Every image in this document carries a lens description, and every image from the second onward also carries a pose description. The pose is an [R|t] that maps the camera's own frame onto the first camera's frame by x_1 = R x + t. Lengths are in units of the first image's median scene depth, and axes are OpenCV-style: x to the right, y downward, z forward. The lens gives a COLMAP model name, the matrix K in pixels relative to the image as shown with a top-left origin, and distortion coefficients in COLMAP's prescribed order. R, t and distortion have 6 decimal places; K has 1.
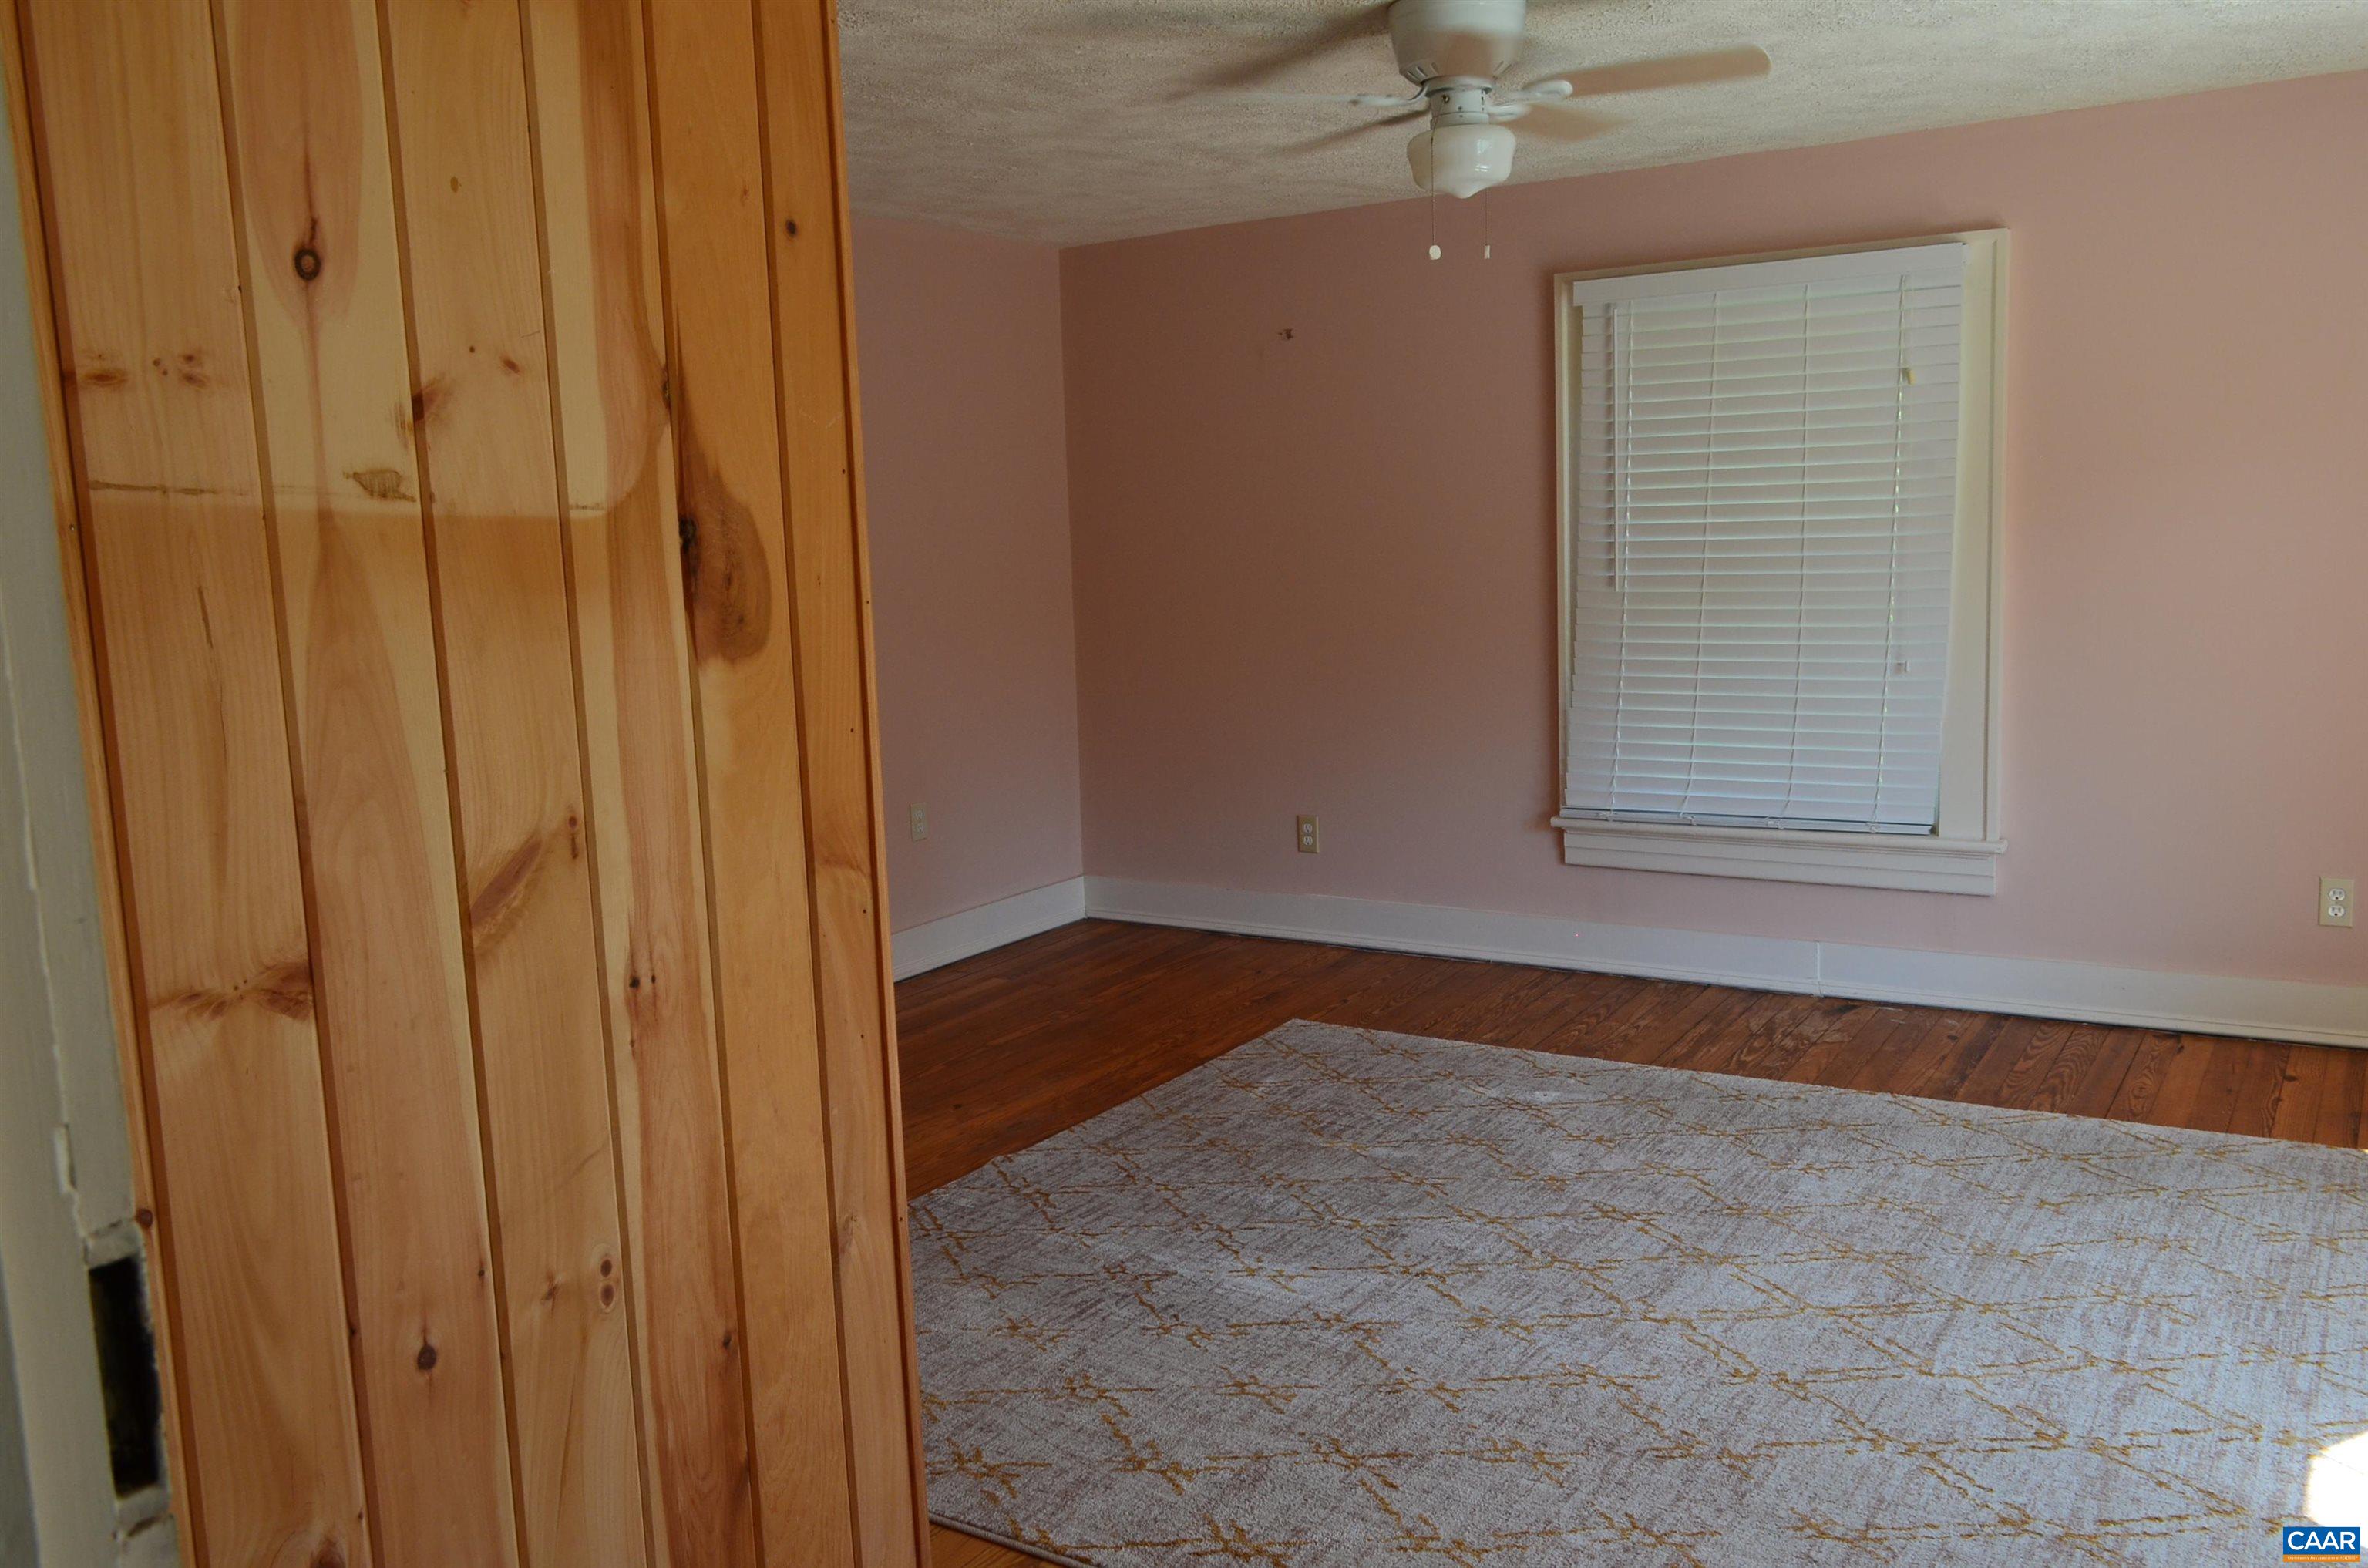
lens RADIAL K [[1905.0, 0, 1188.9], [0, 1905.0, 795.0], [0, 0, 1]] dist [-0.022063, 0.027336]
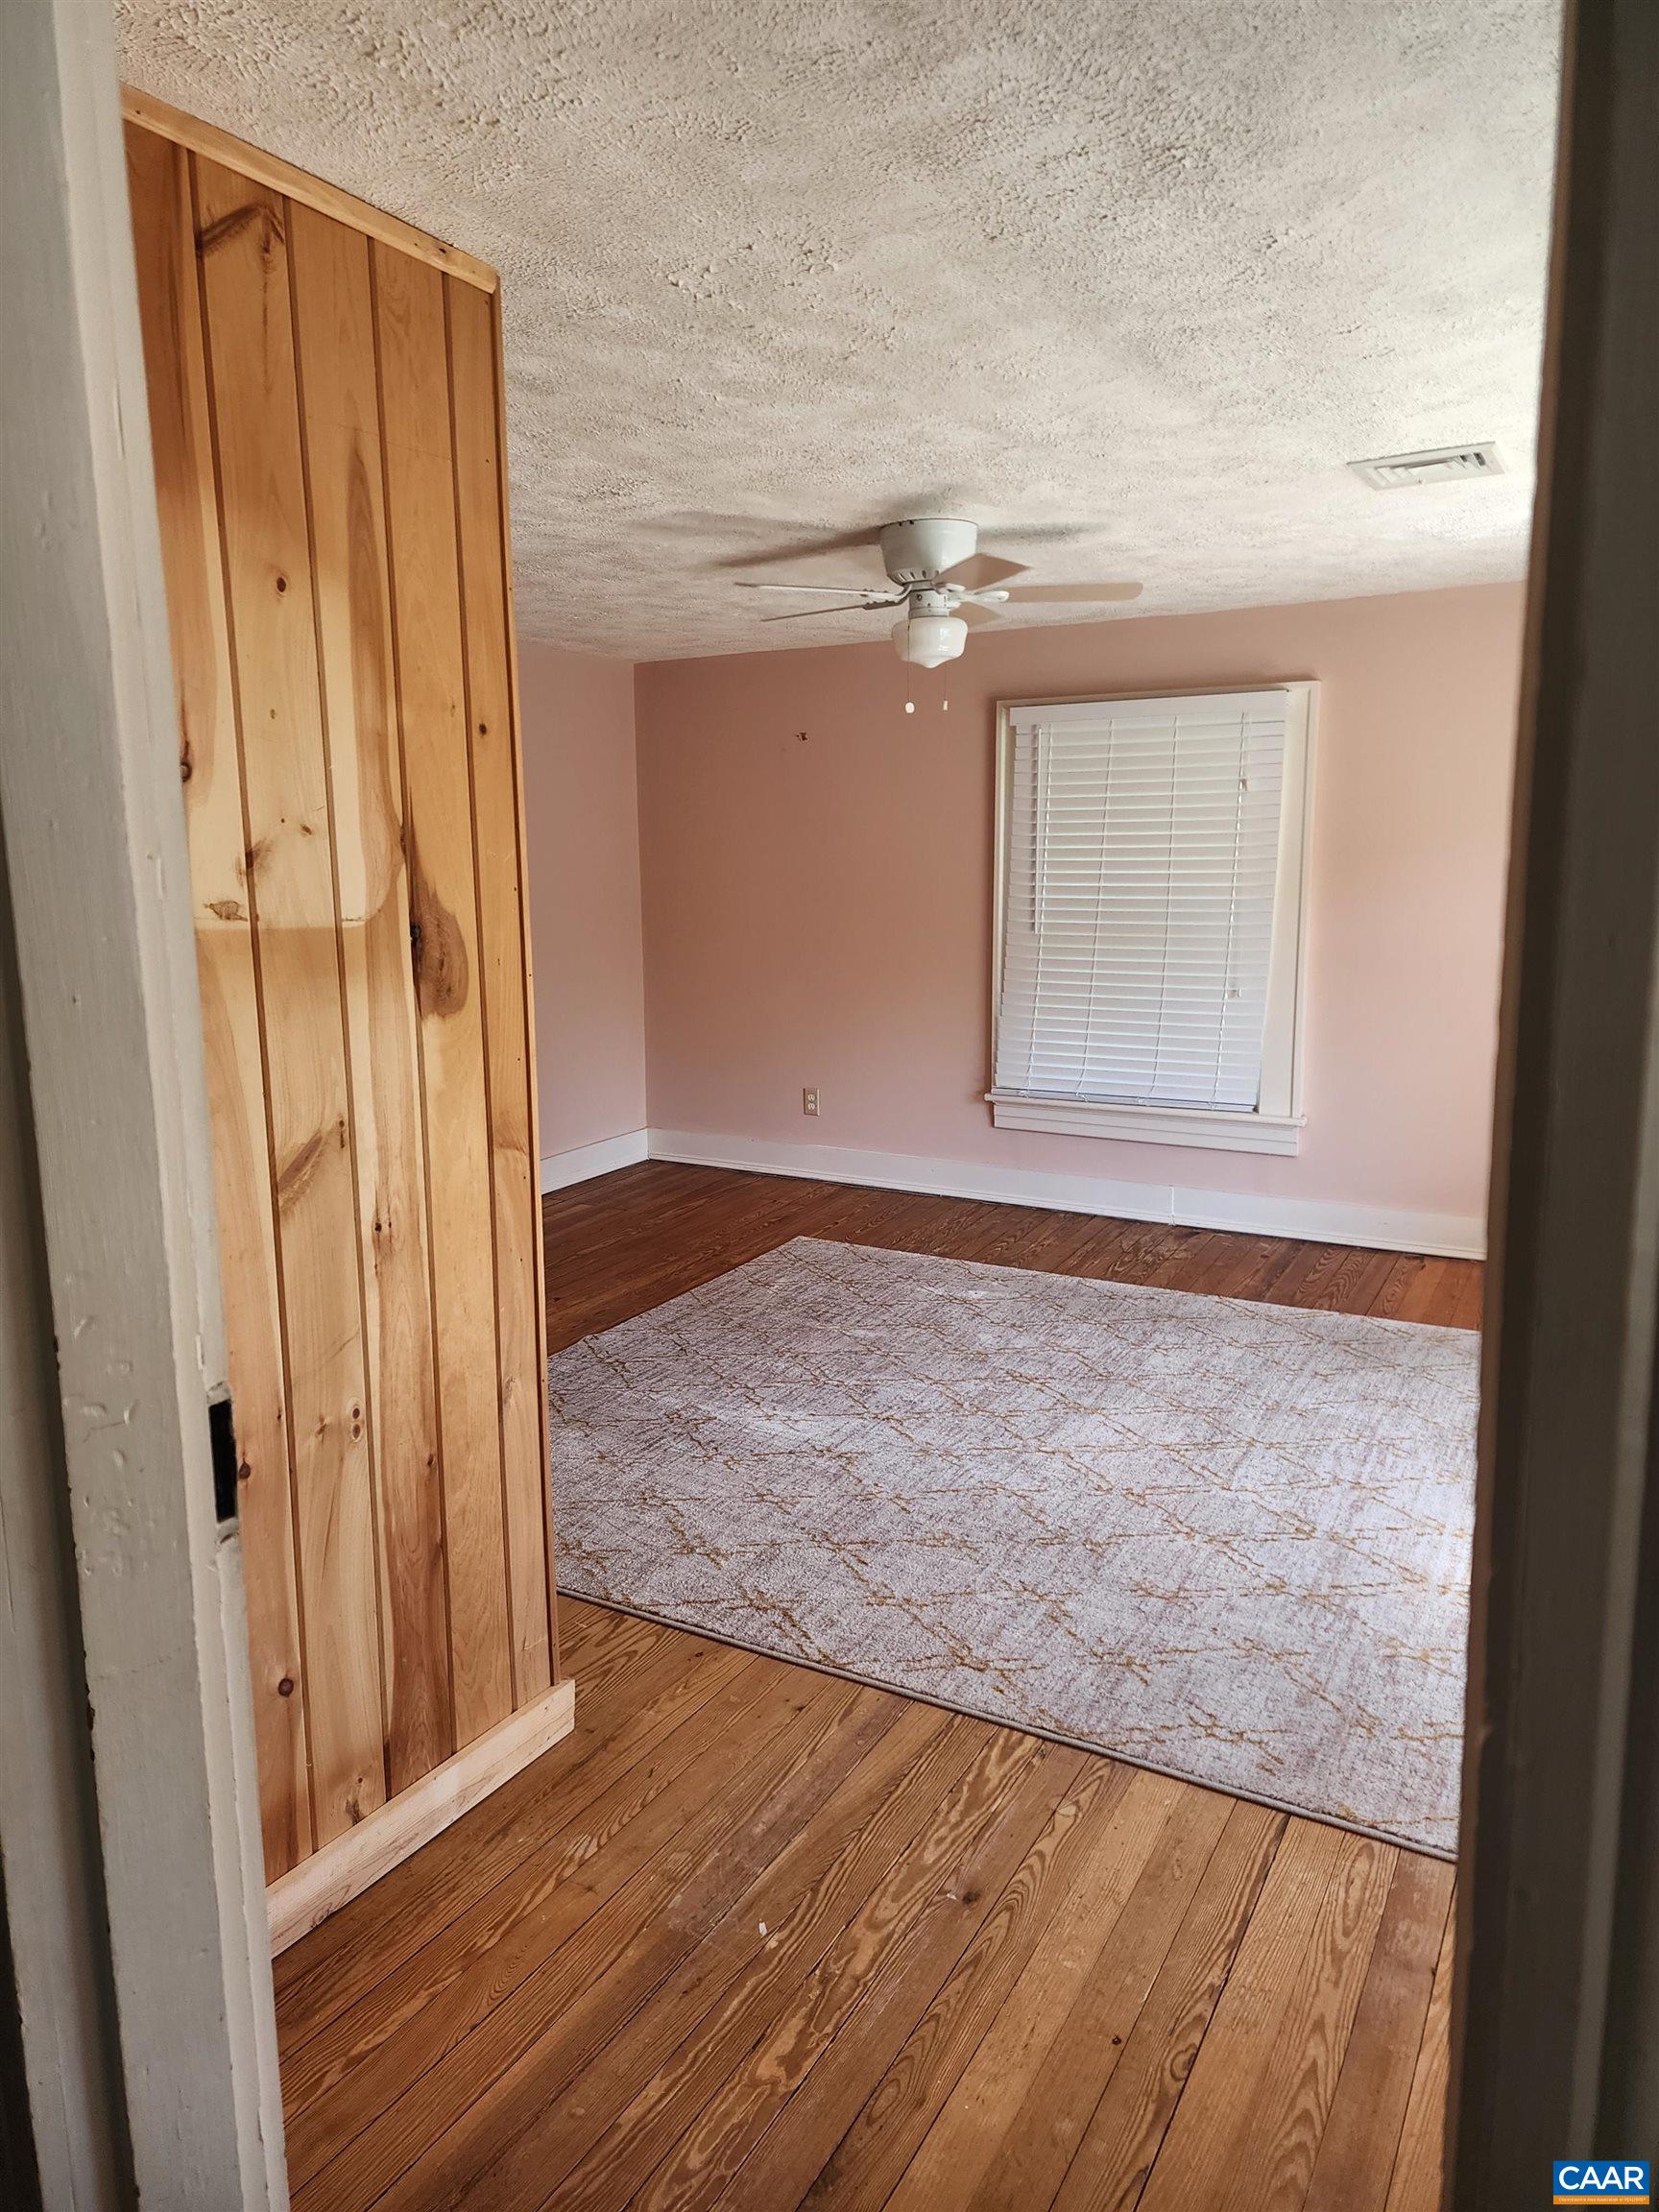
lens RADIAL K [[1474.0, 0, 810.1], [0, 1474.0, 1083.8], [0, 0, 1]] dist [0.072696, -0.016038]
pose [[0.997856, 0.015556, 0.063573, -0.011558], [-0.016874, 0.999652, 0.020255, -0.025795], [-0.063235, -0.021284, 0.997772, -0.118040]]
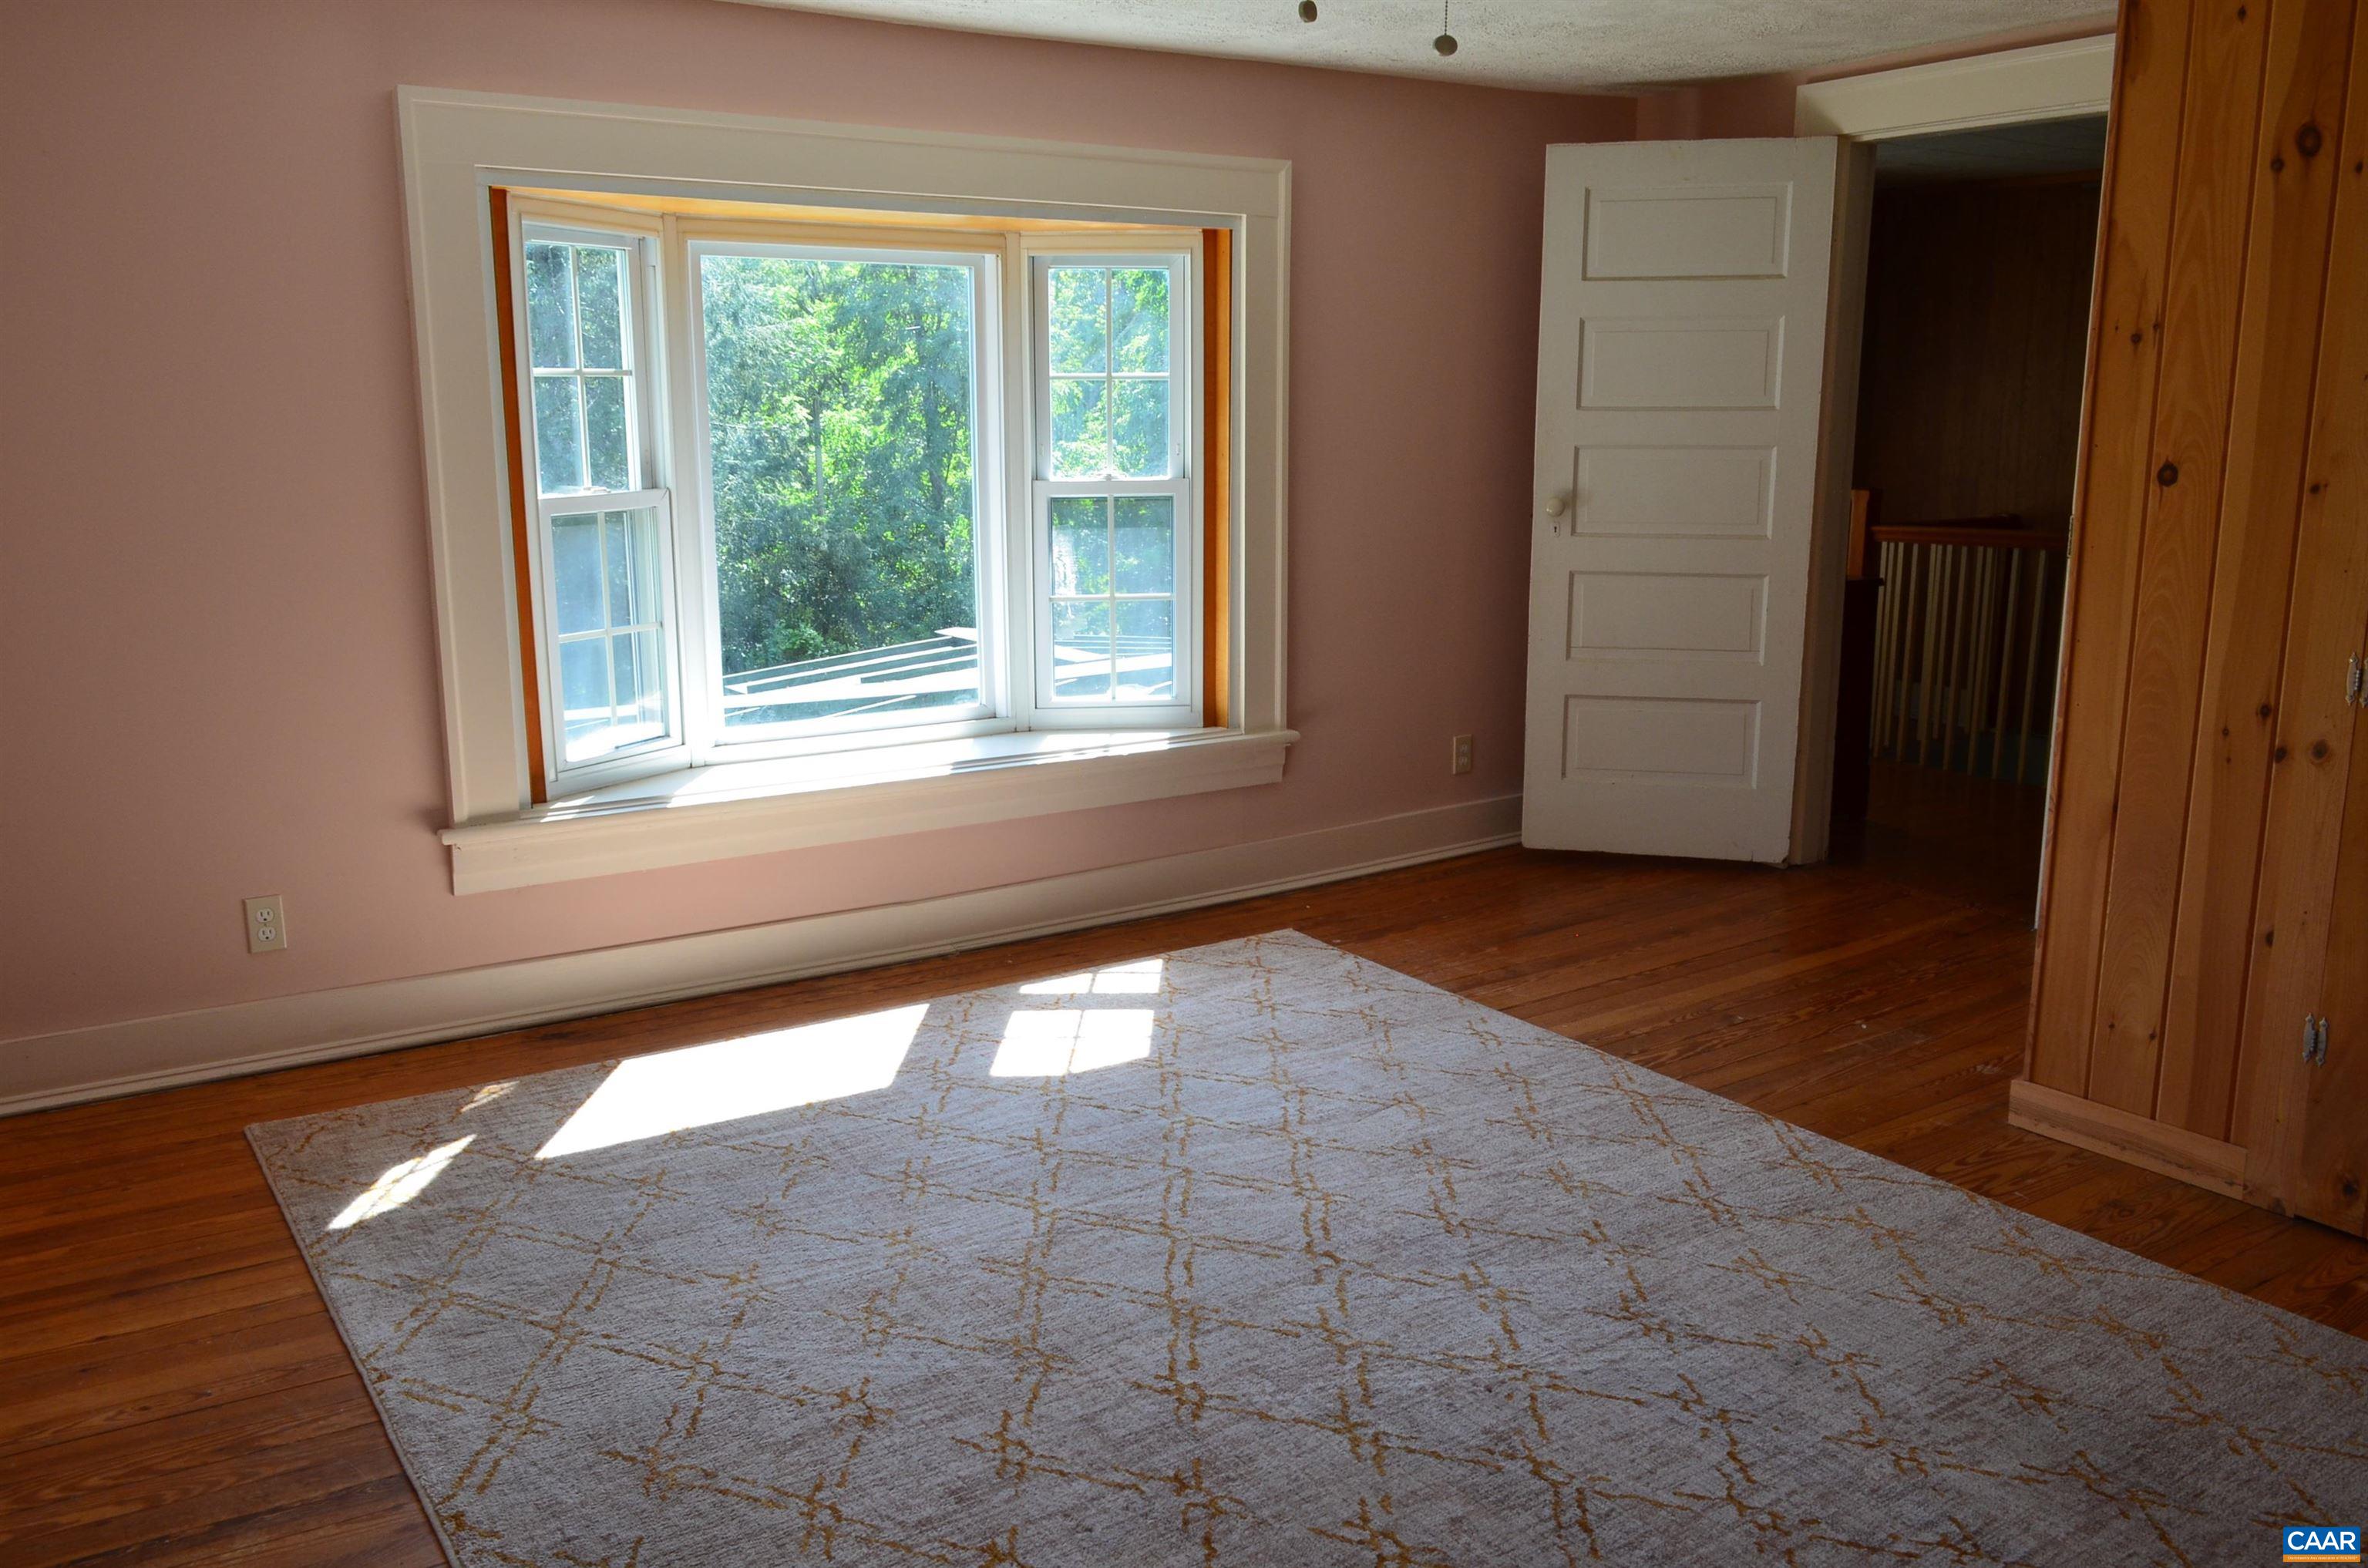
lens RADIAL K [[1905.0, 0, 1184.9], [0, 1905.0, 786.7], [0, 0, 1]] dist [-0.022063, 0.027336]
pose [[-0.919385, -0.040716, 0.391246, -0.063051], [0.088994, 0.947309, 0.307711, -0.270796], [-0.383160, 0.317723, -0.867318, 1.822523]]
